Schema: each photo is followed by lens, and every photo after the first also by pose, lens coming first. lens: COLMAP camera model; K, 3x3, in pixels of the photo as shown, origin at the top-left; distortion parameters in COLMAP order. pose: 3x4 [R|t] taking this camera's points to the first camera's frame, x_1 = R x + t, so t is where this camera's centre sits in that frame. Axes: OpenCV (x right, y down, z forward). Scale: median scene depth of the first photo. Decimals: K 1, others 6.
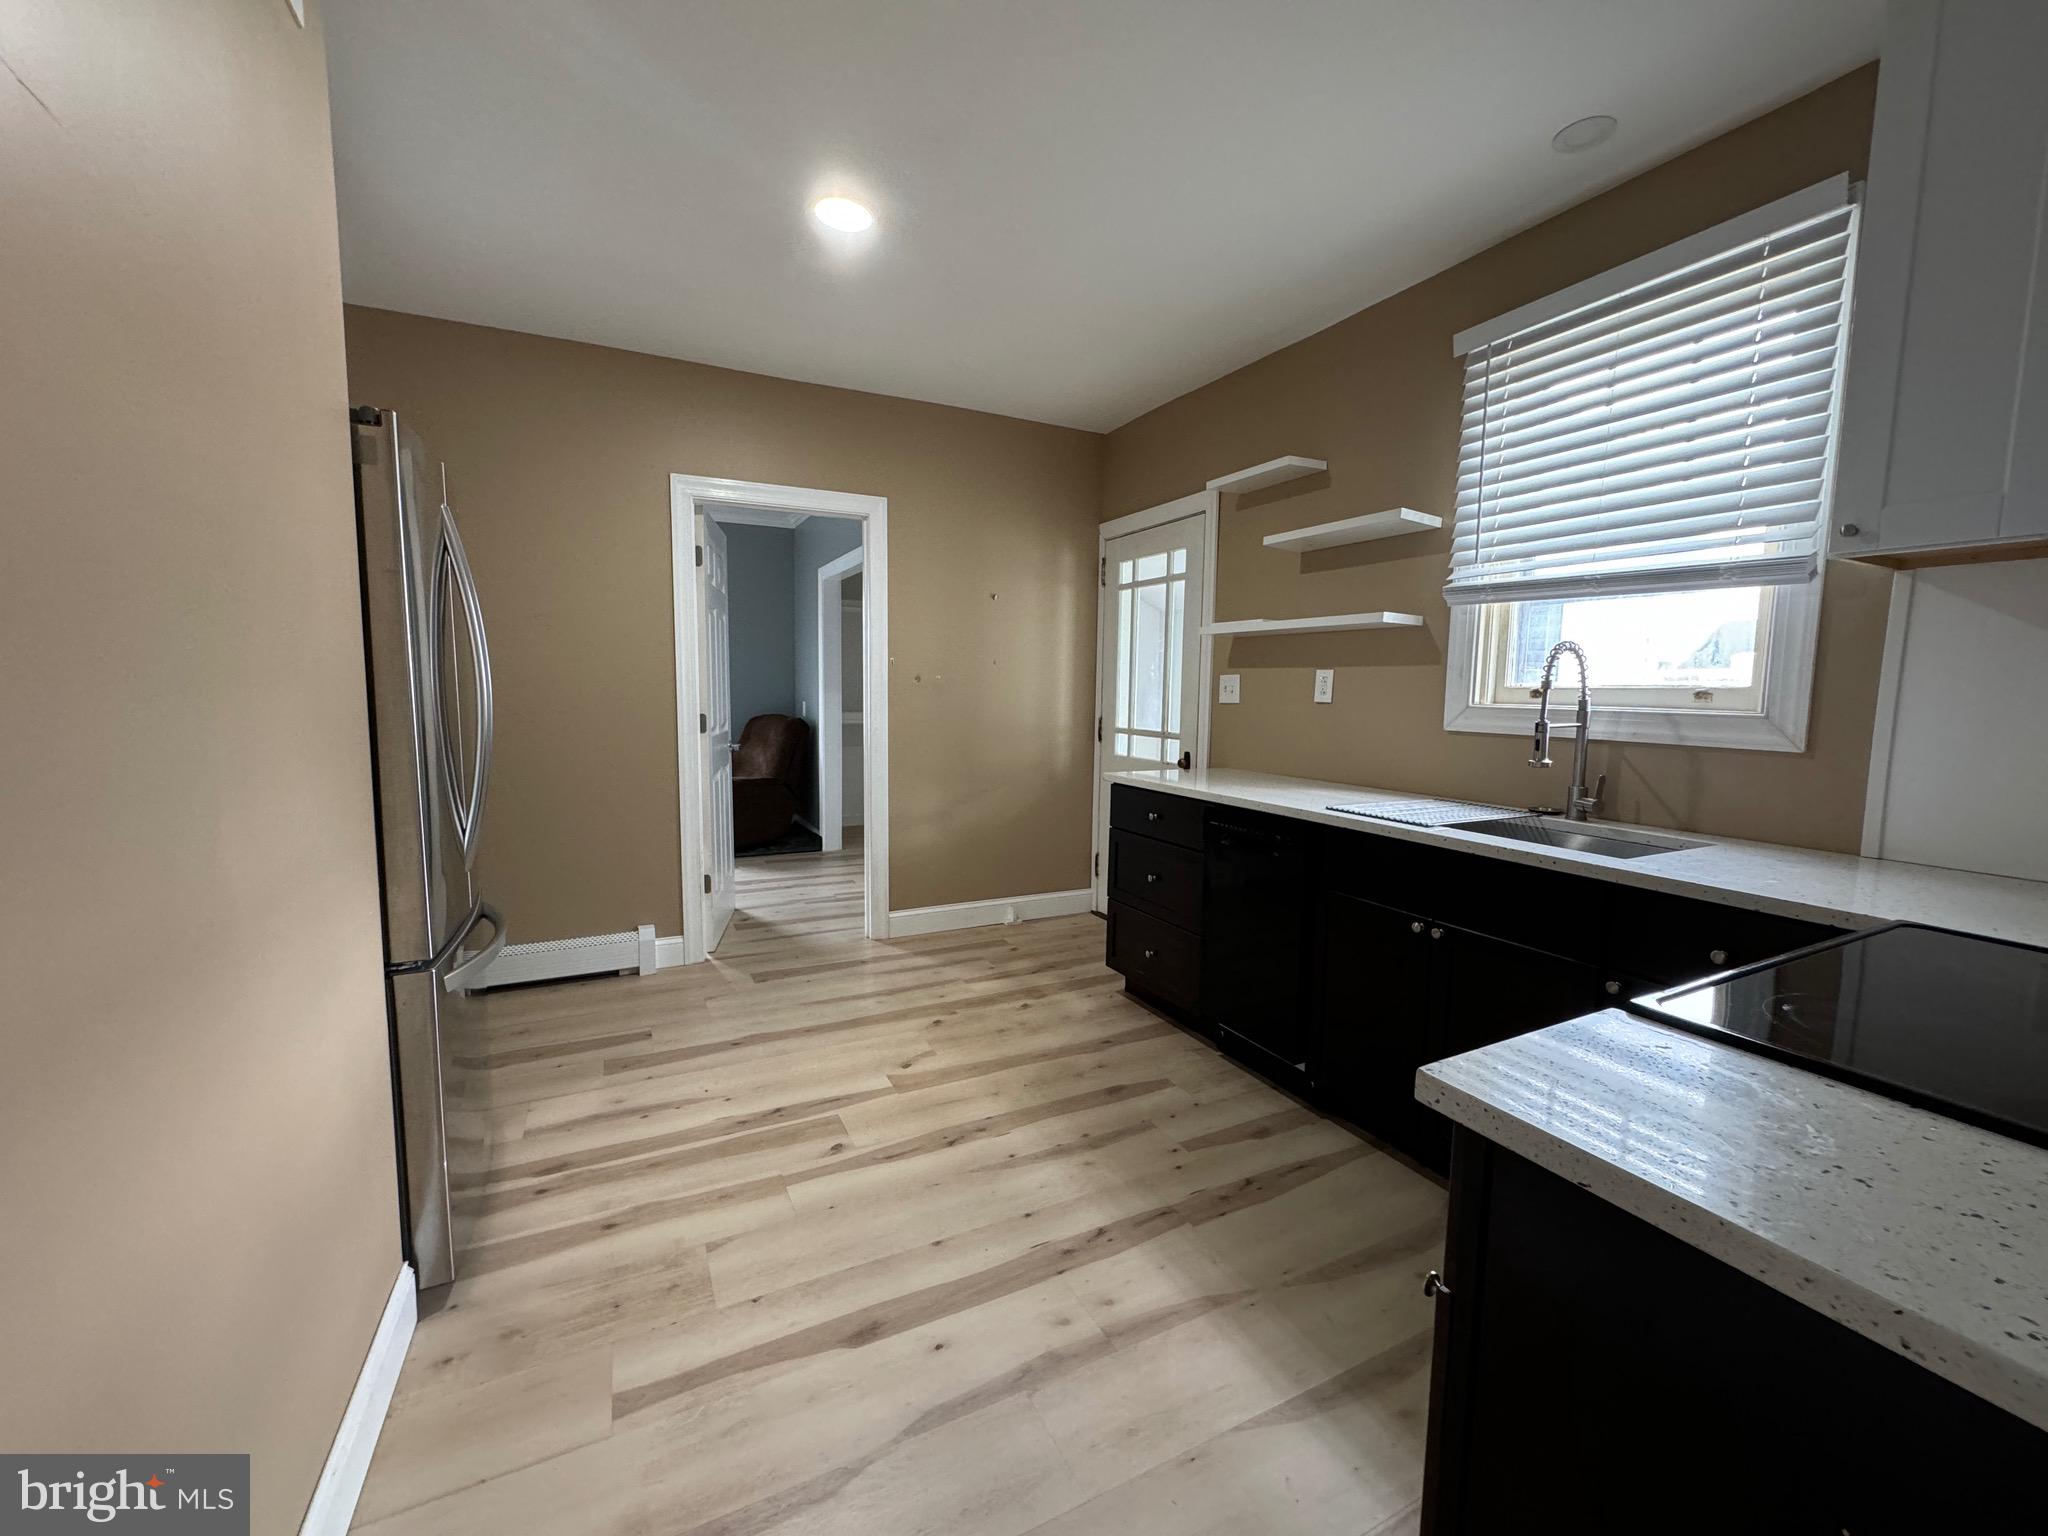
lens RADIAL K [[815.7, 0, 1023.4], [0, 815.7, 766.0], [0, 0, 1]] dist [-0.003077, 0.000724]
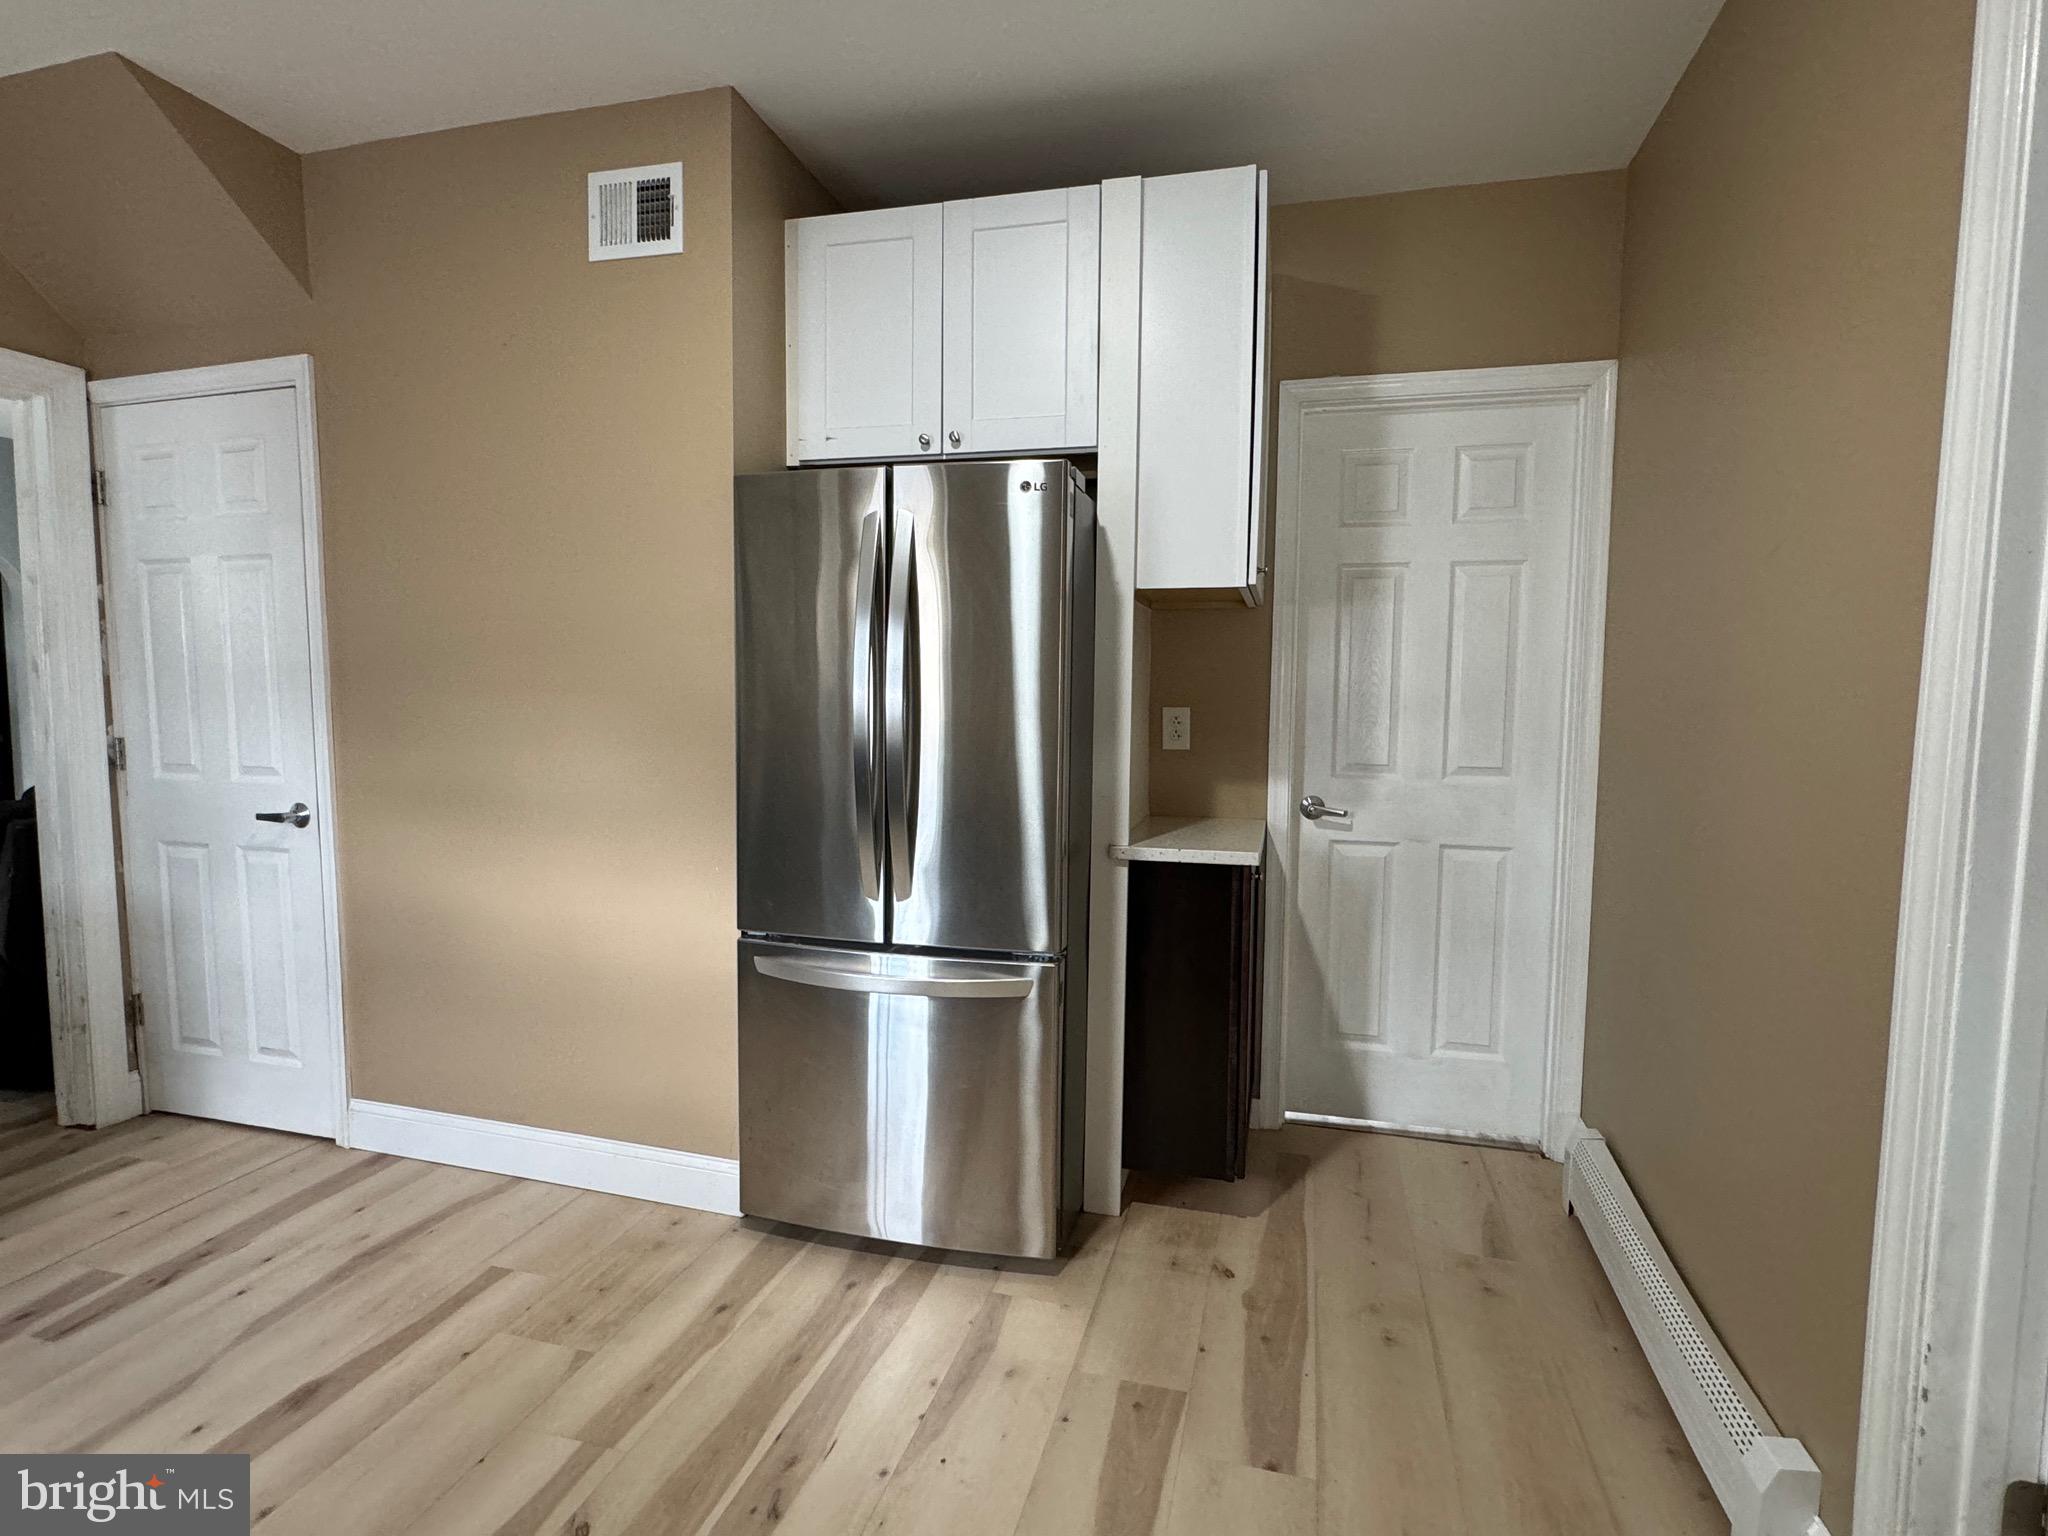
lens RADIAL K [[1031.4, 0, 1022.0], [0, 1031.4, 767.6], [0, 0, 1]] dist [-0.002632, 0.000781]
pose [[-0.668959, 0.039076, -0.742272, 0.069696], [-0.090338, 0.986940, 0.133372, -0.165295], [0.737790, 0.156276, -0.656692, 1.603639]]
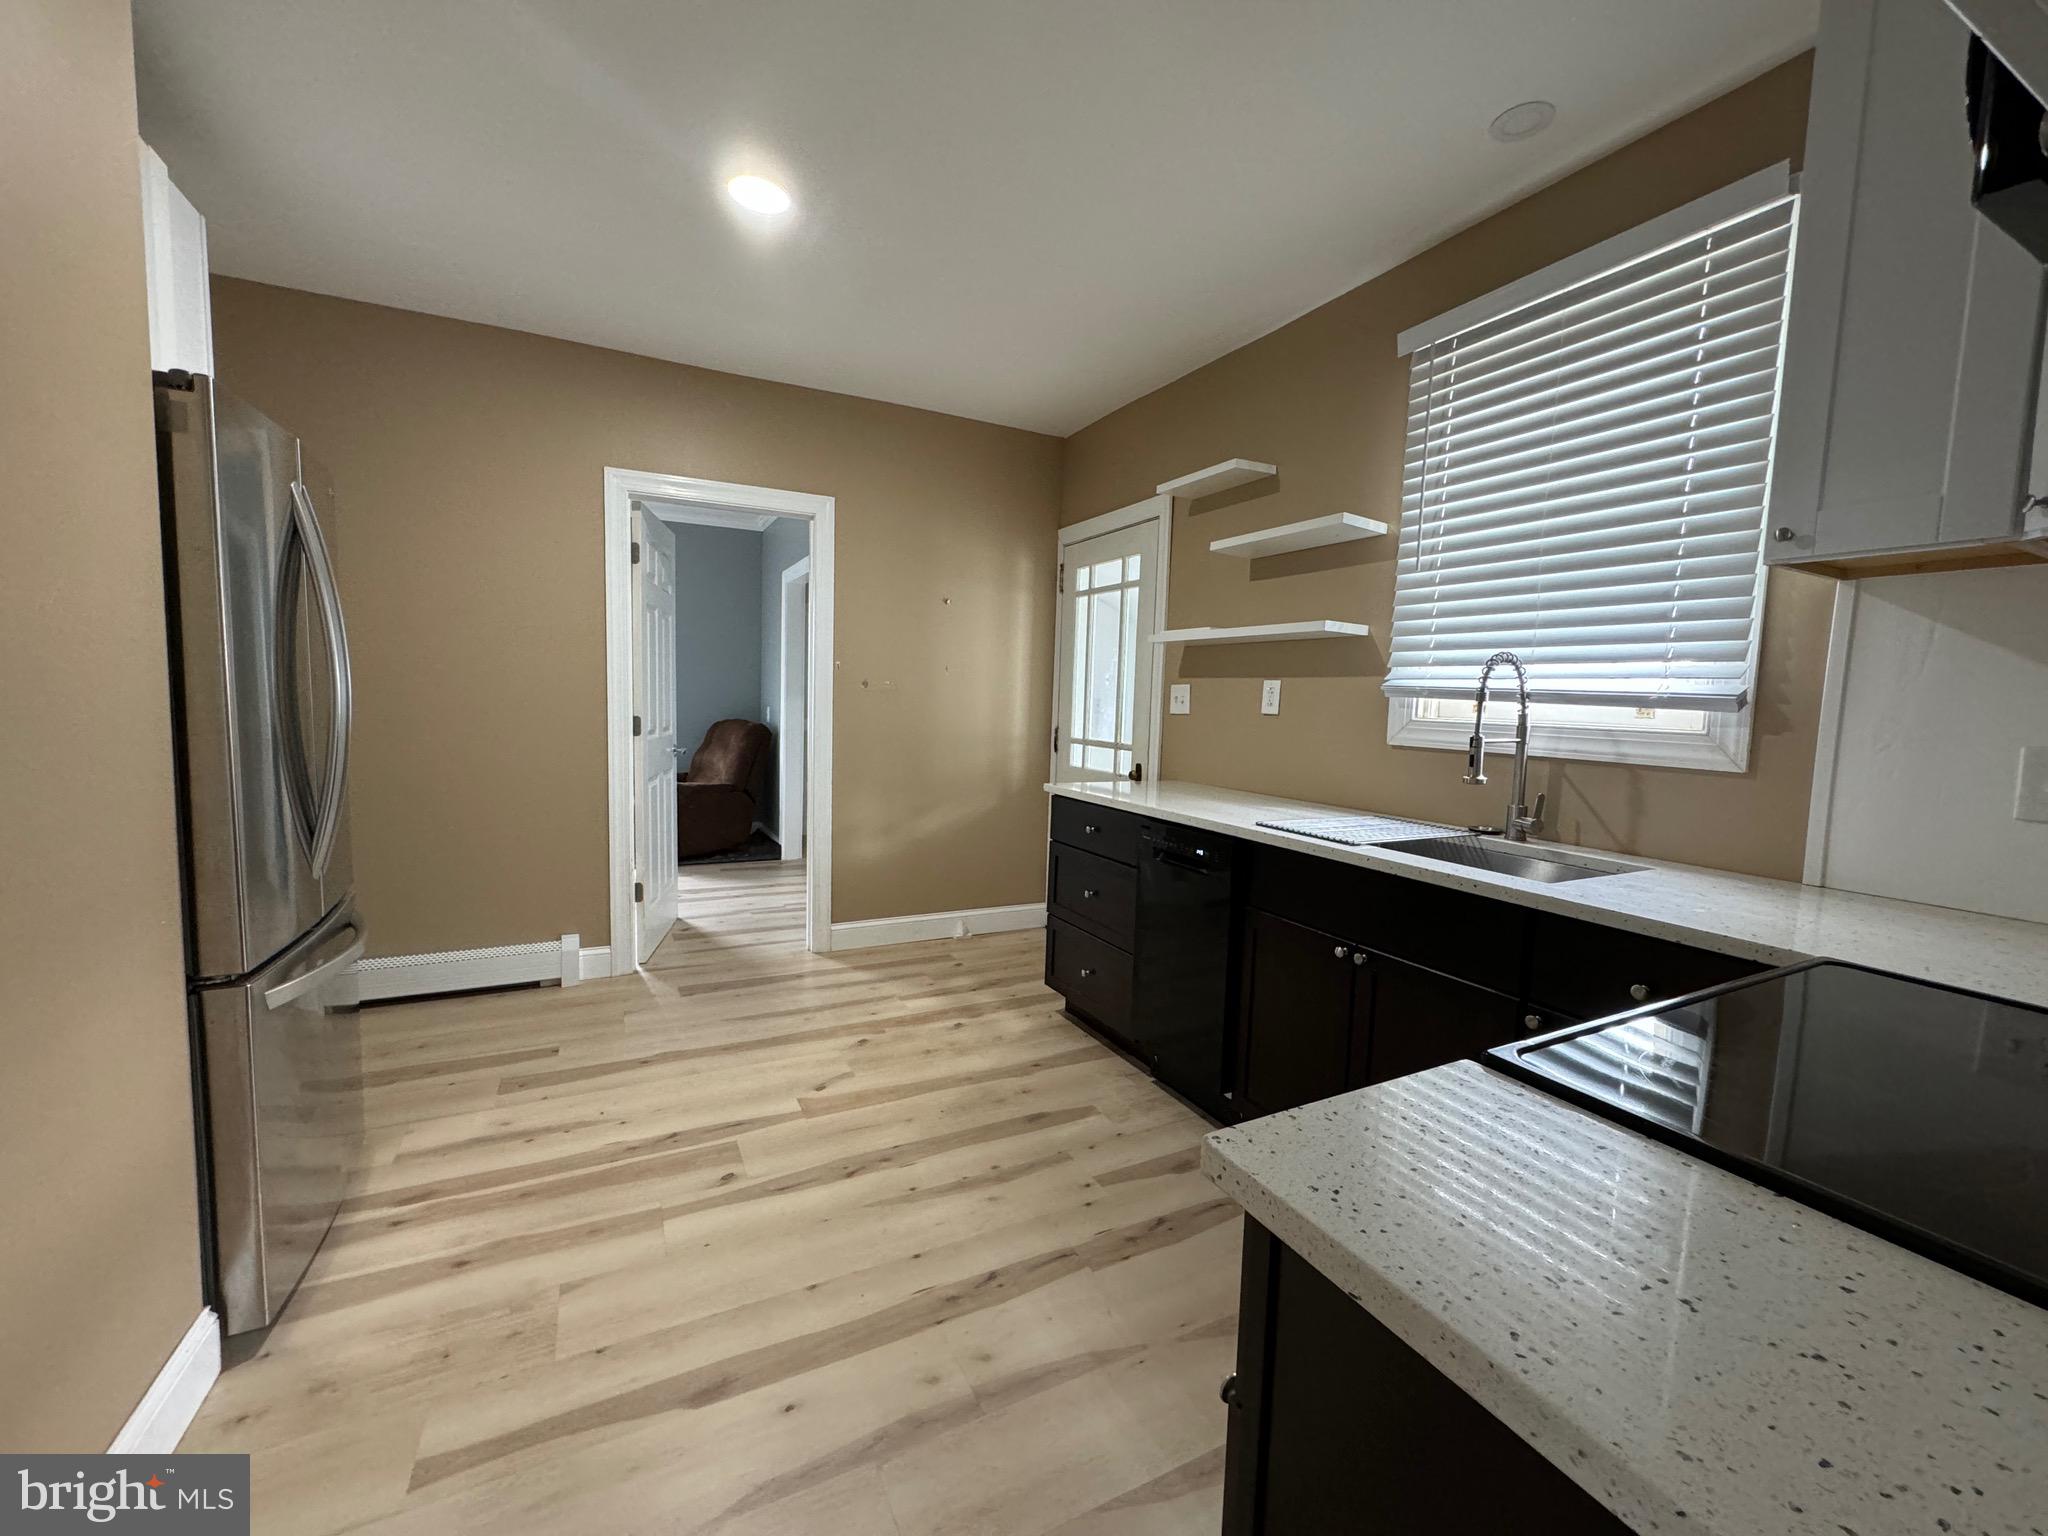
lens RADIAL K [[815.7, 0, 1023.4], [0, 815.7, 766.0], [0, 0, 1]] dist [-0.003077, 0.000724]
pose [[0.999839, 0.016265, 0.007583, 0.096965], [-0.016161, 0.999776, -0.013697, 0.001887], [-0.007804, 0.013572, 0.999877, 0.053418]]
